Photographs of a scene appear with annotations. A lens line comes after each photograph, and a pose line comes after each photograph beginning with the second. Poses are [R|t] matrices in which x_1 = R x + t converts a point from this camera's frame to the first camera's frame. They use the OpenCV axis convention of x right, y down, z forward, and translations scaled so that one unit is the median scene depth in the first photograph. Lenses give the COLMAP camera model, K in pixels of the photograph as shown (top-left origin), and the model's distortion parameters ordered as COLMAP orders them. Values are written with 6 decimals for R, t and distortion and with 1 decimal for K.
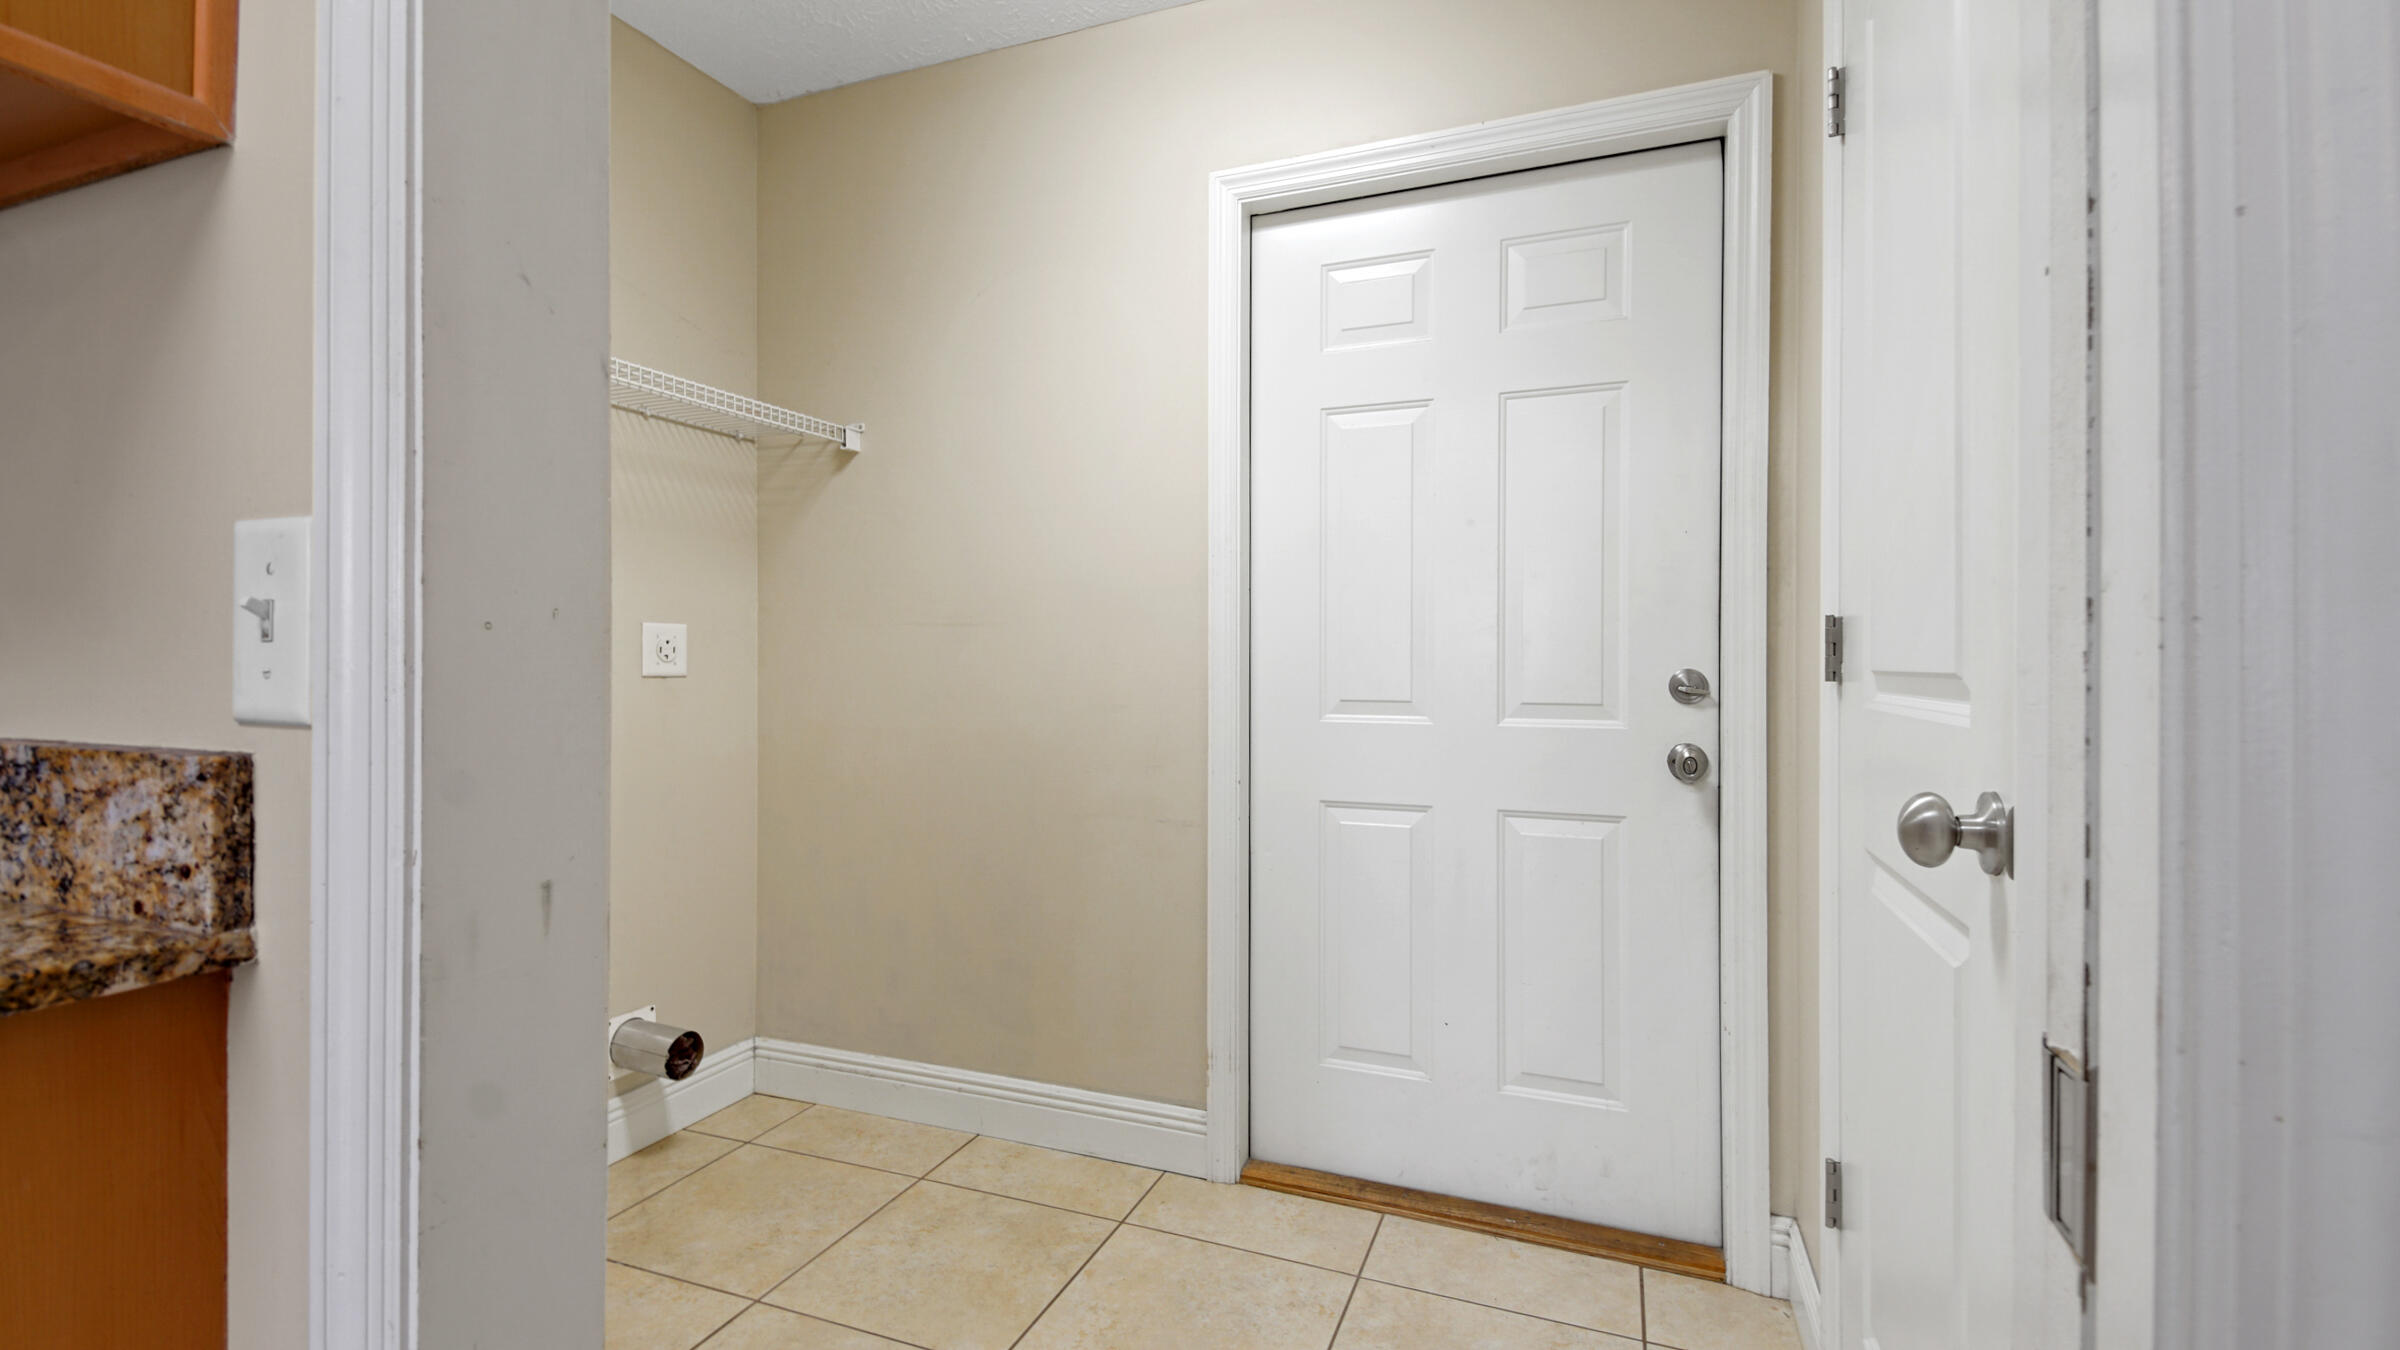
lens RADIAL K [[1062.5, 0, 1184.7], [0, 1062.5, 656.6], [0, 0, 1]] dist [0.041420, -0.028791]
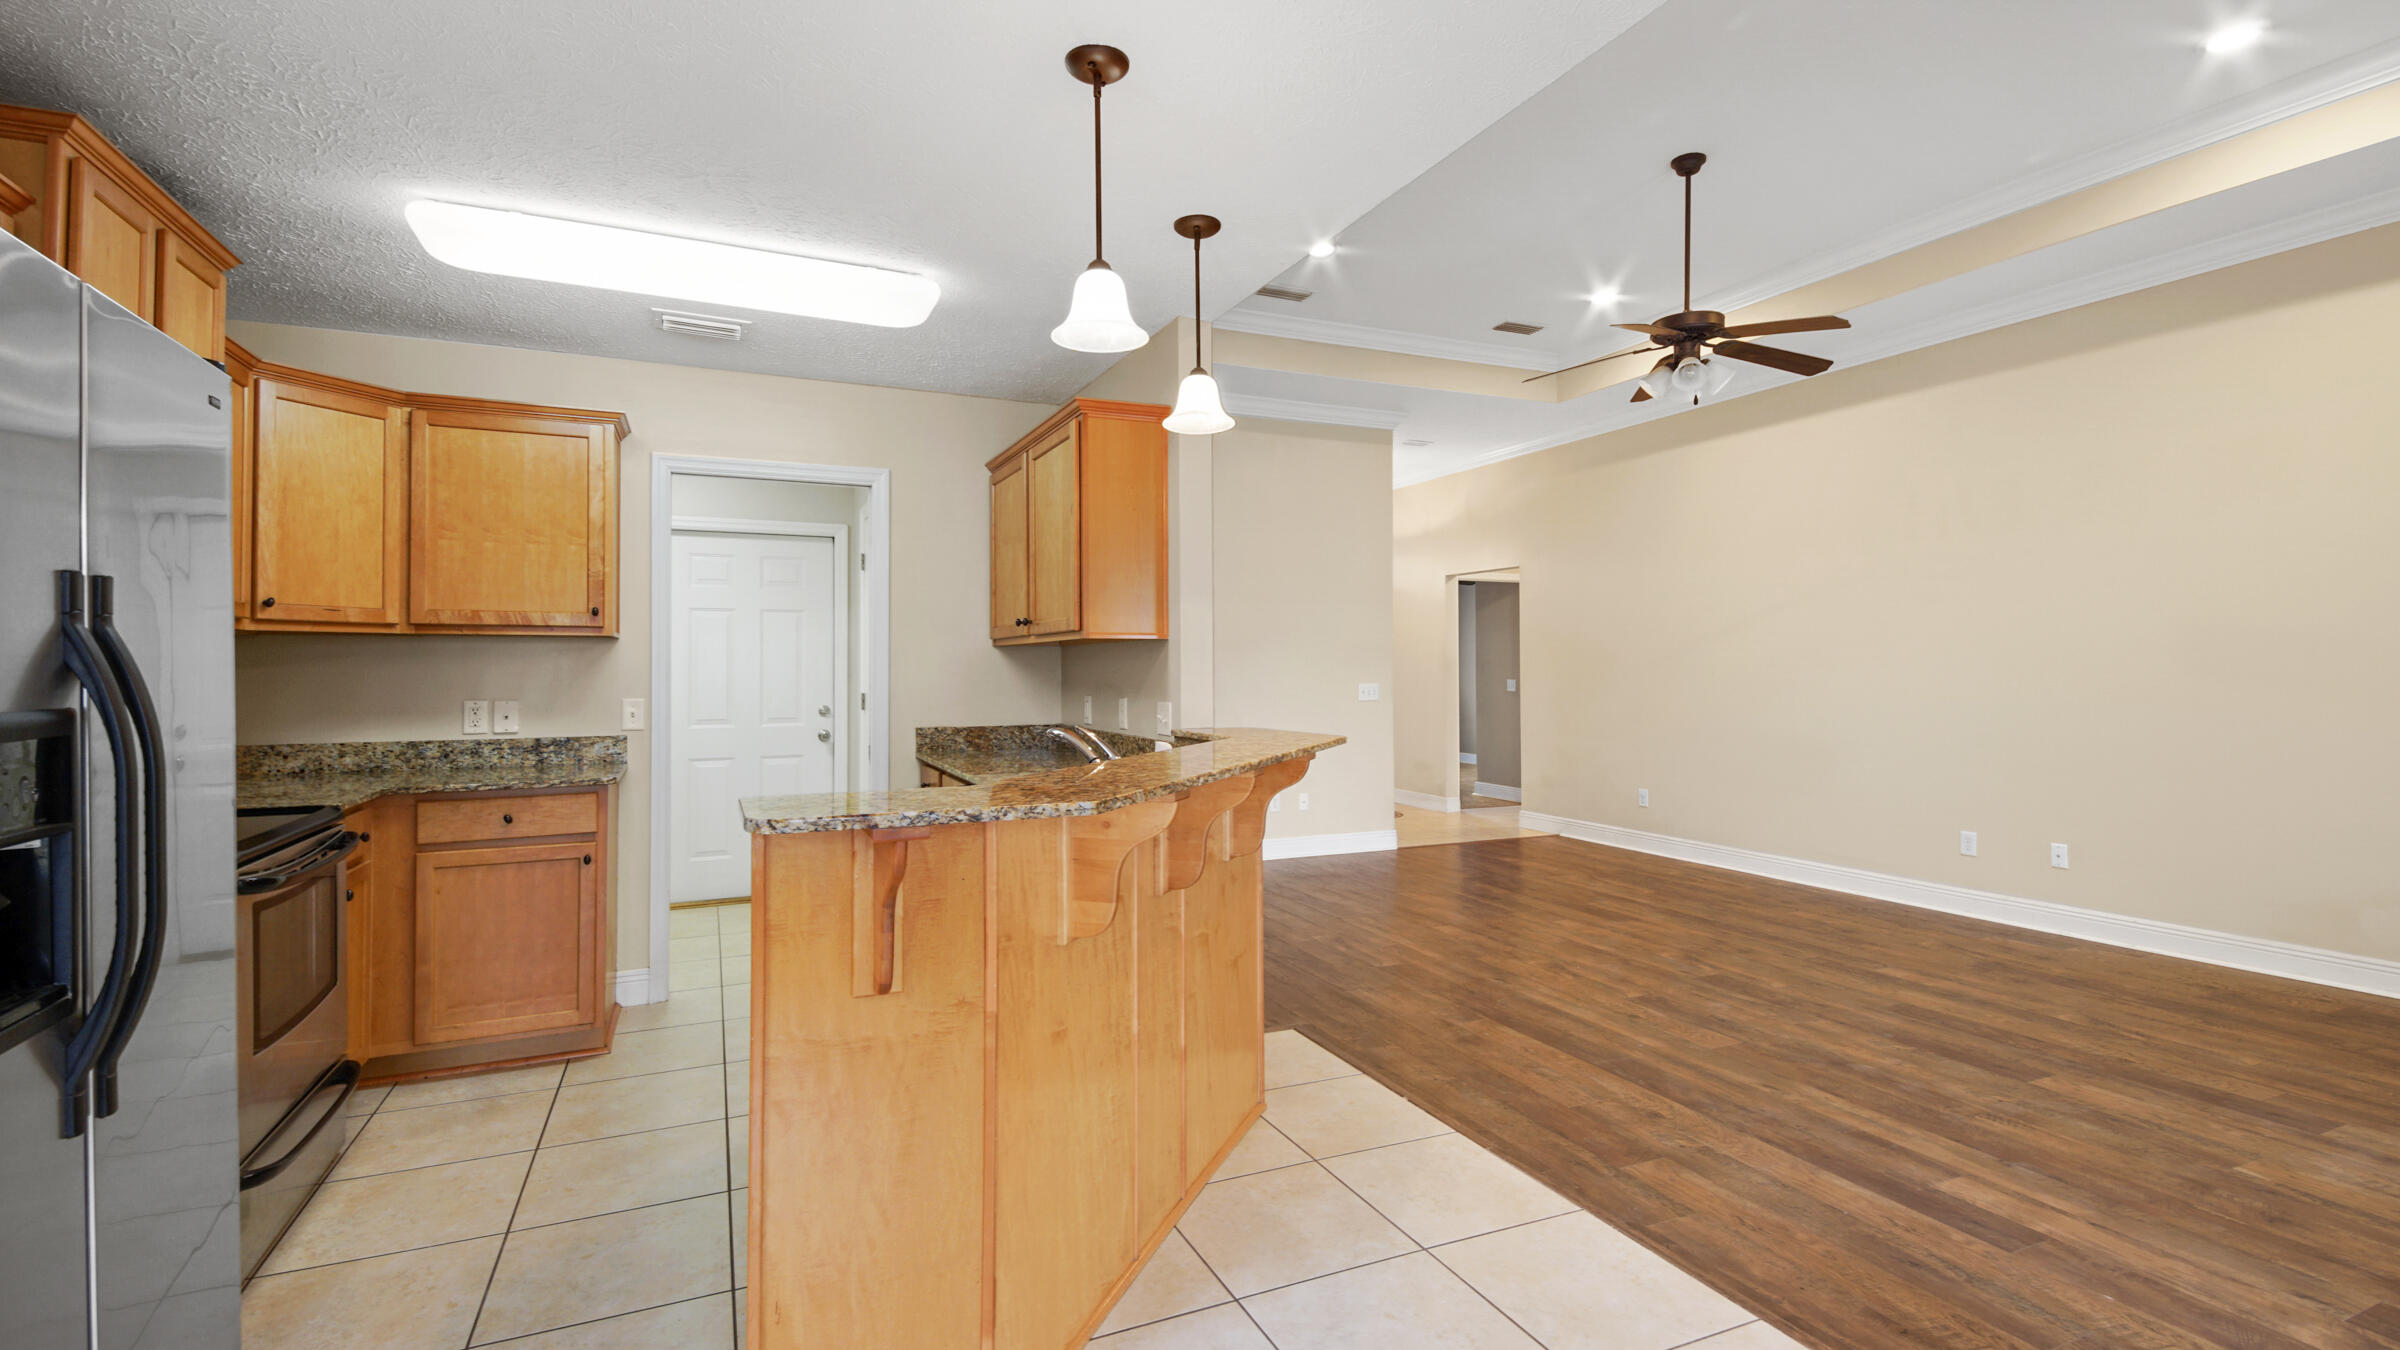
lens RADIAL K [[1062.5, 0, 1184.7], [0, 1062.5, 656.6], [0, 0, 1]] dist [0.041420, -0.028791]
pose [[0.694275, 0.003115, 0.719703, -1.037047], [0.001254, 0.999984, -0.005538, -0.111879], [-0.719709, 0.004747, 0.694260, -1.911825]]
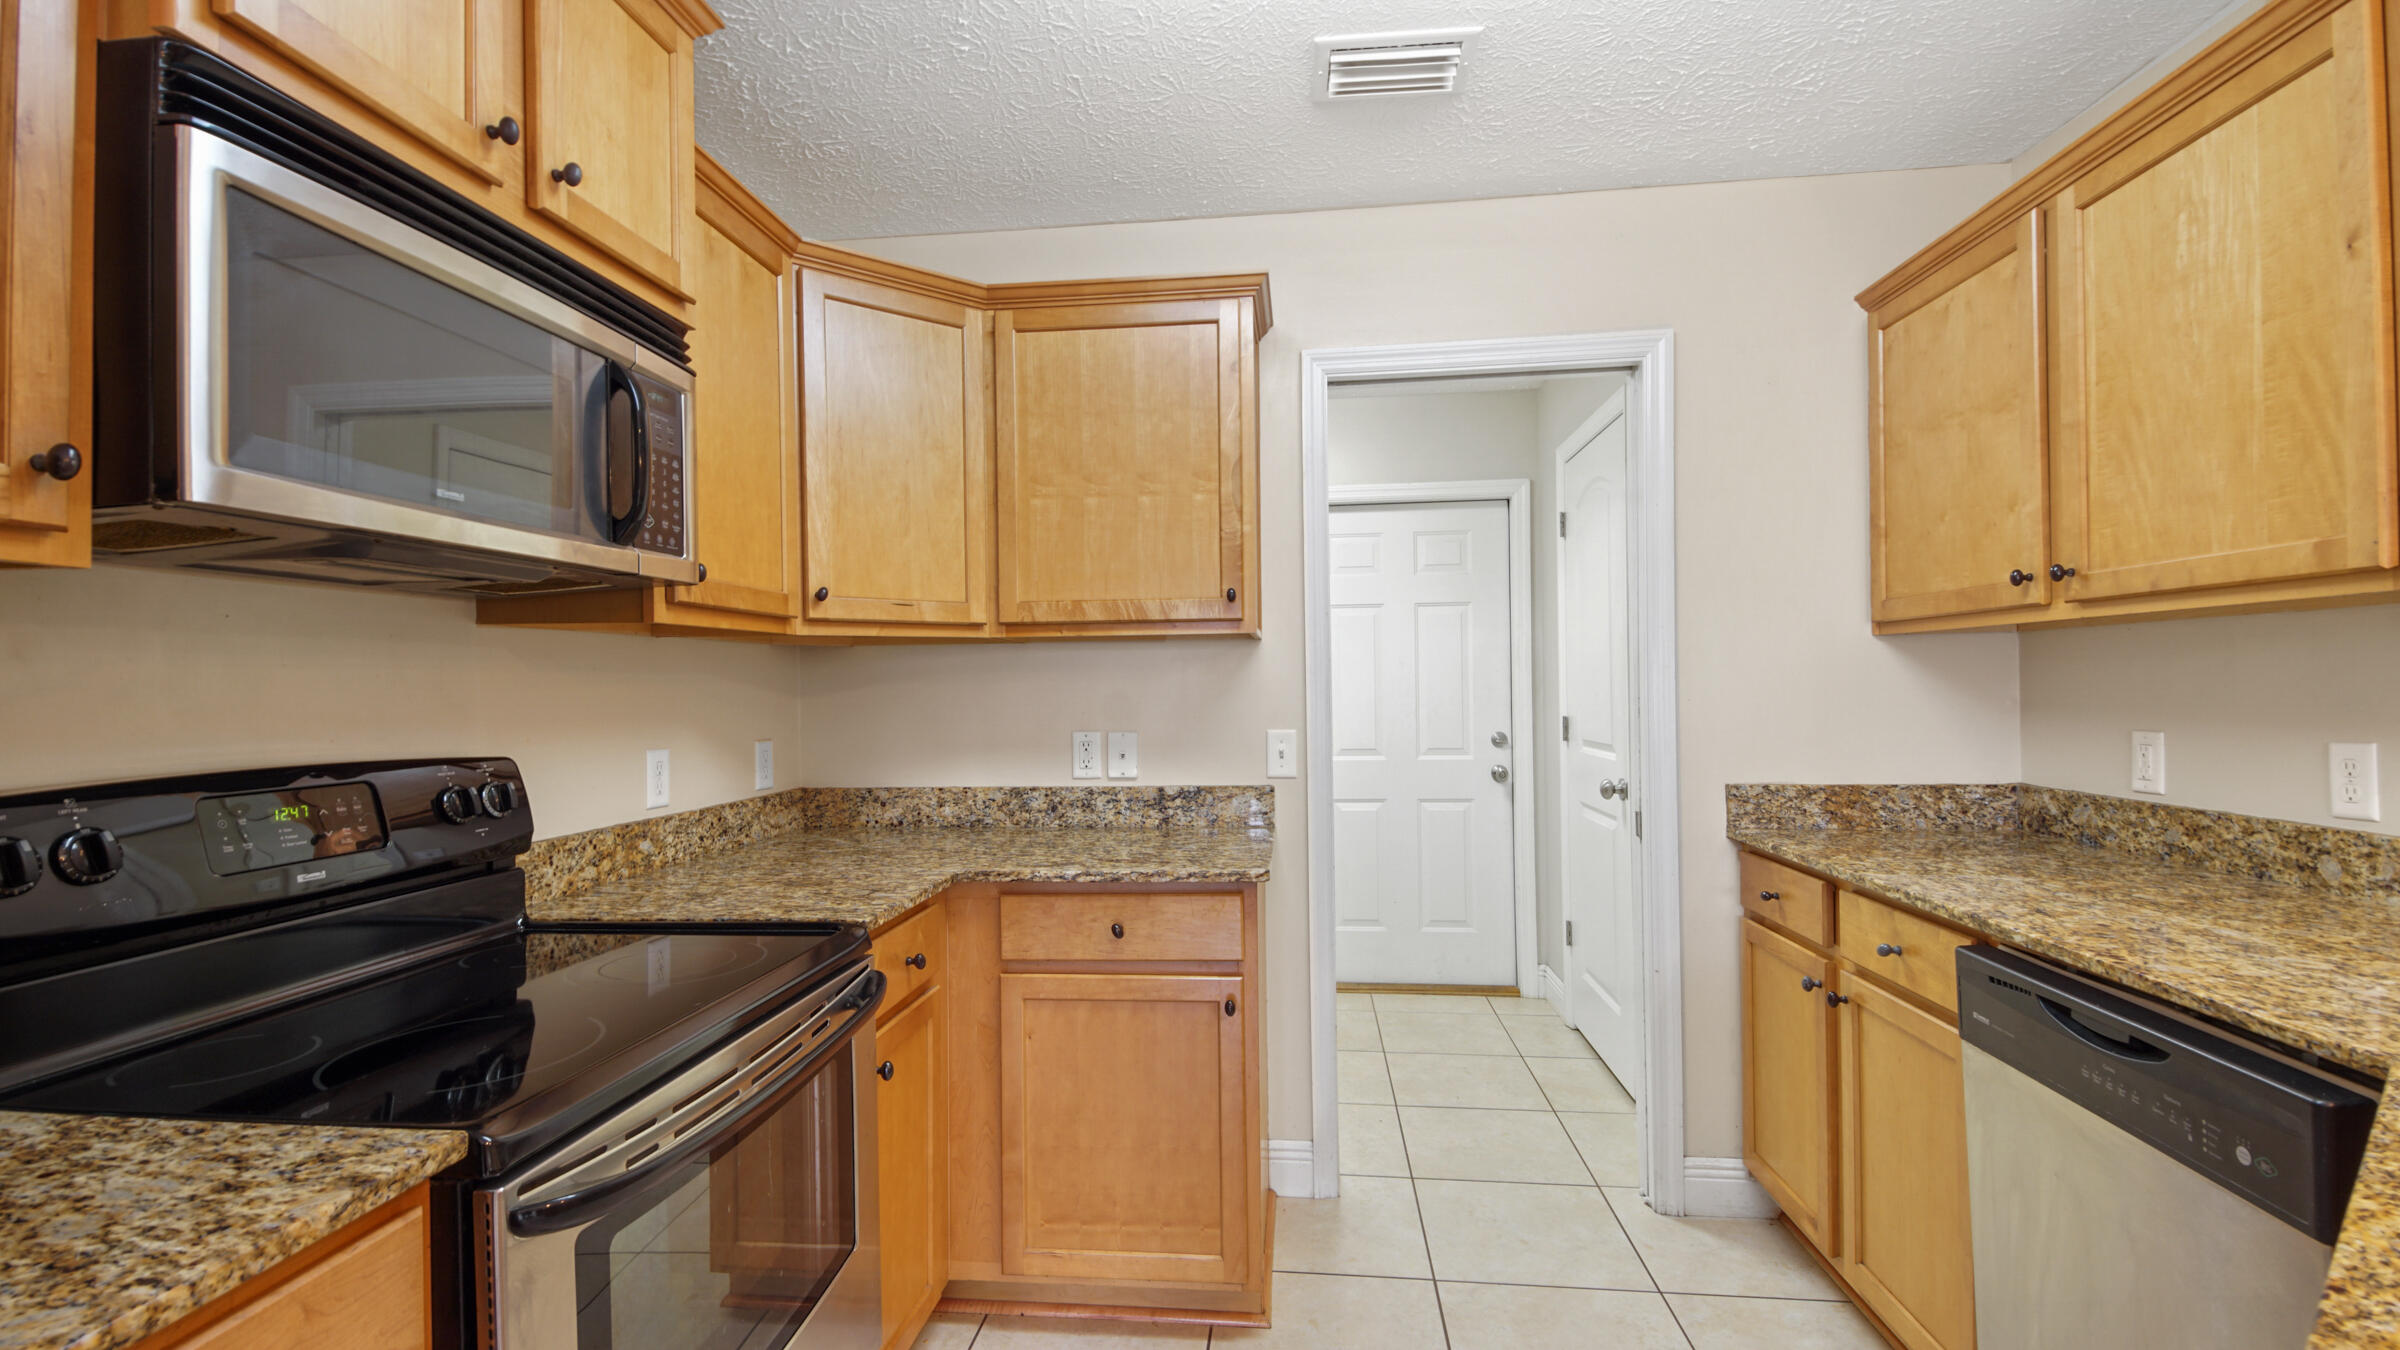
lens RADIAL K [[1036.2, 0, 1200.0], [0, 1036.2, 675.0], [0, 0, 1]] dist [0.037283, -0.000009]
pose [[0.960084, -0.014331, 0.279344, -0.750643], [0.016304, 0.999856, -0.004741, -0.108872], [-0.279236, 0.009106, 0.960179, -0.934667]]
